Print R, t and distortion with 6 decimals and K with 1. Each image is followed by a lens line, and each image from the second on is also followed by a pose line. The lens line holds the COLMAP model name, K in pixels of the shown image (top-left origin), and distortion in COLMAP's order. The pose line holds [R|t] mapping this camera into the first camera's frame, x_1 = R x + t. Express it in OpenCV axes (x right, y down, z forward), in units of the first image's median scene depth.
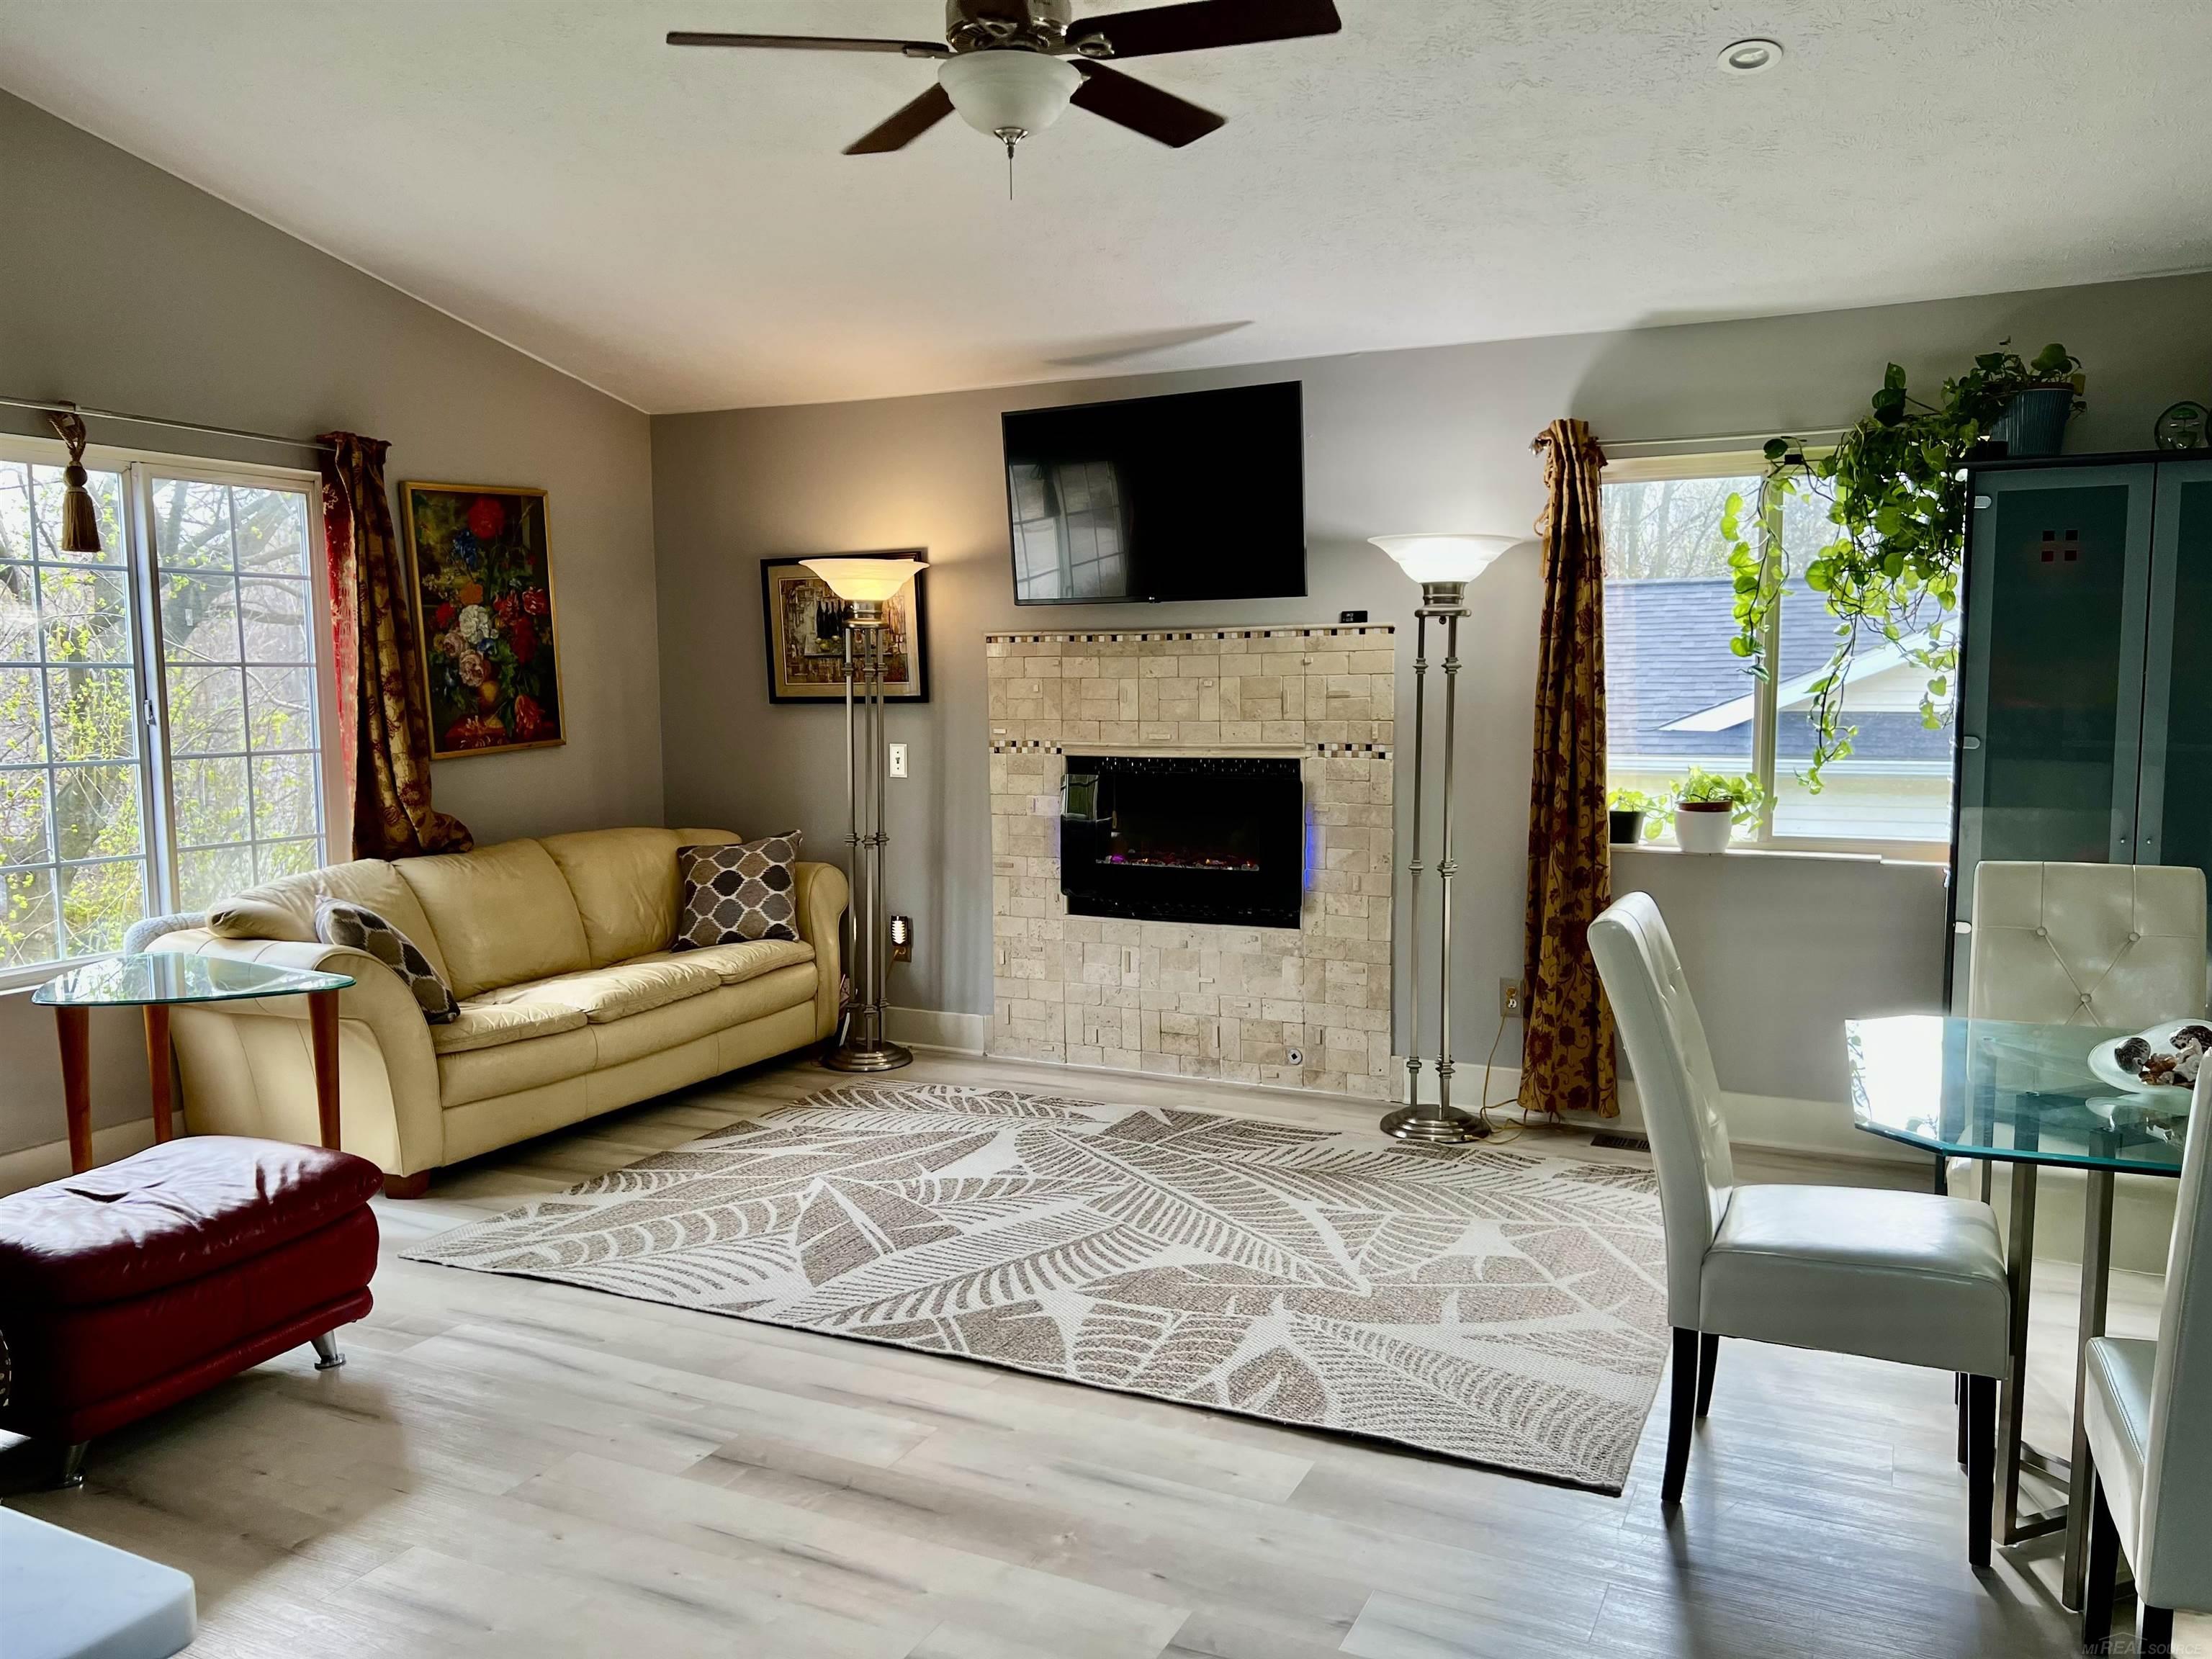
lens RADIAL K [[1655.8, 0, 1103.3], [0, 1655.8, 825.9], [0, 0, 1]] dist [0.078680, -0.095890]
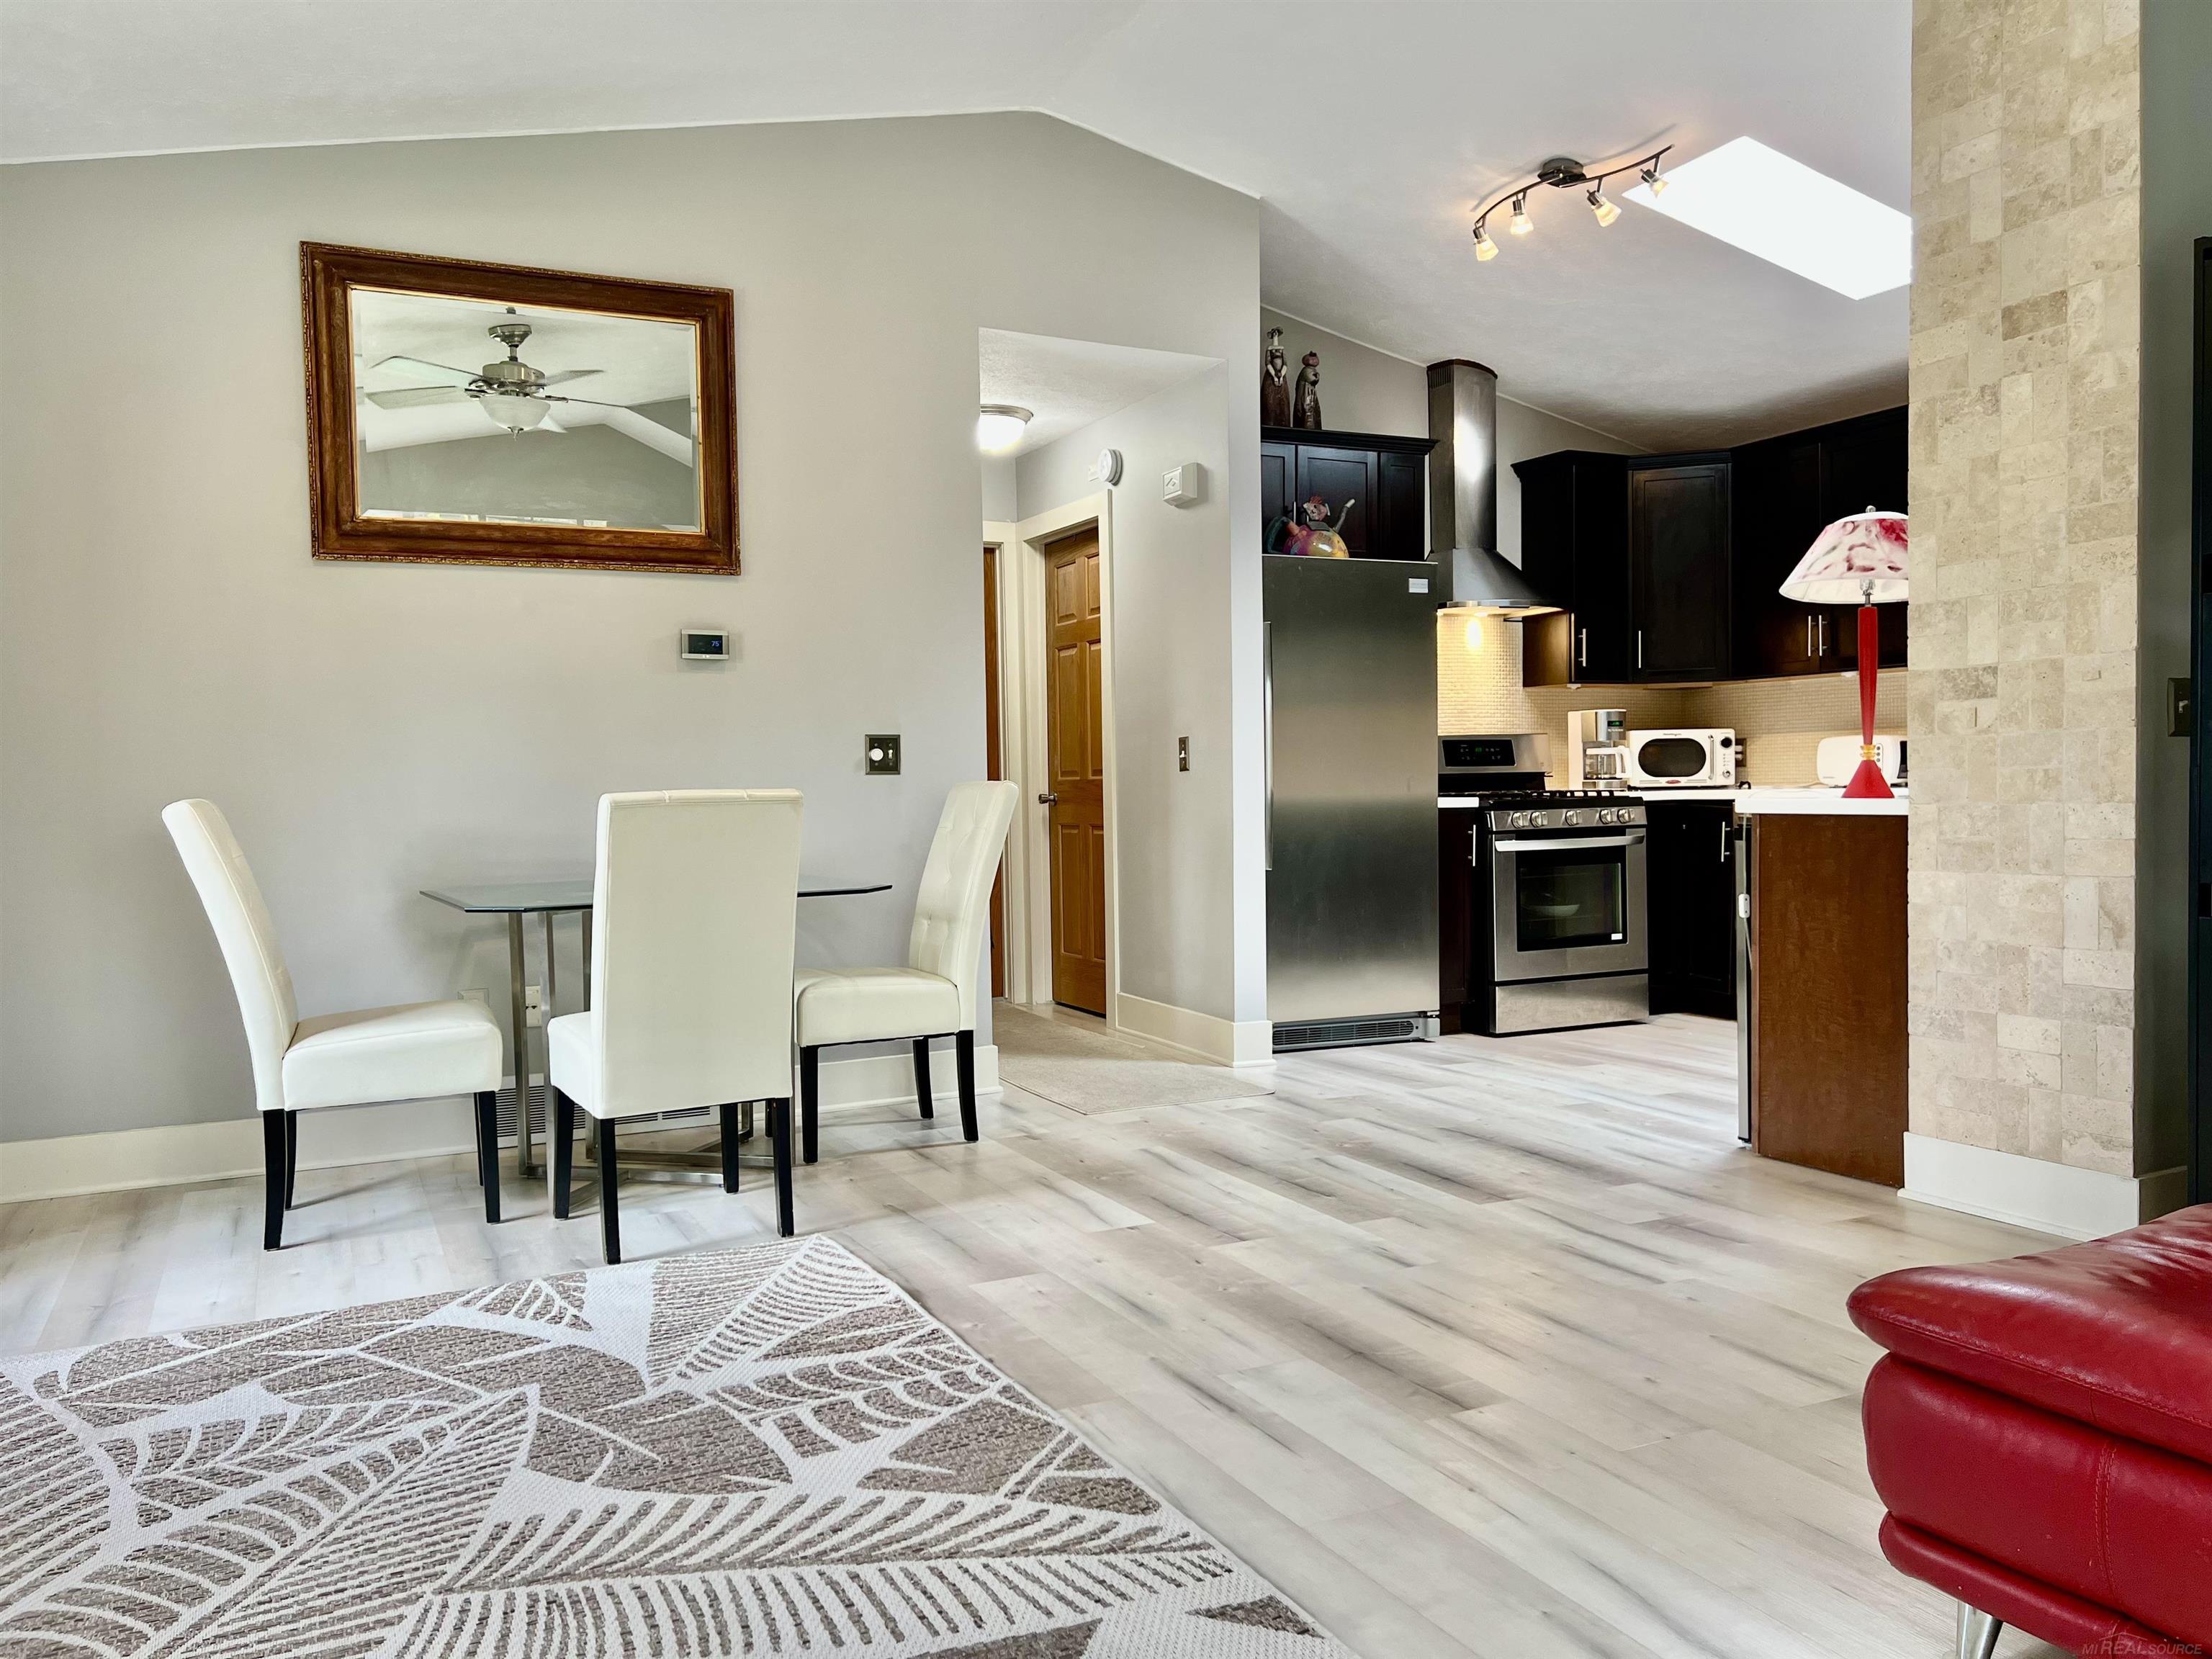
lens RADIAL K [[1655.8, 0, 1100.8], [0, 1655.8, 829.1], [0, 0, 1]] dist [0.078680, -0.095890]
pose [[-0.763543, 0.000862, 0.645757, -0.496501], [0.094118, 0.989469, 0.109964, -0.016224], [-0.638861, 0.144740, -0.755583, 1.334745]]
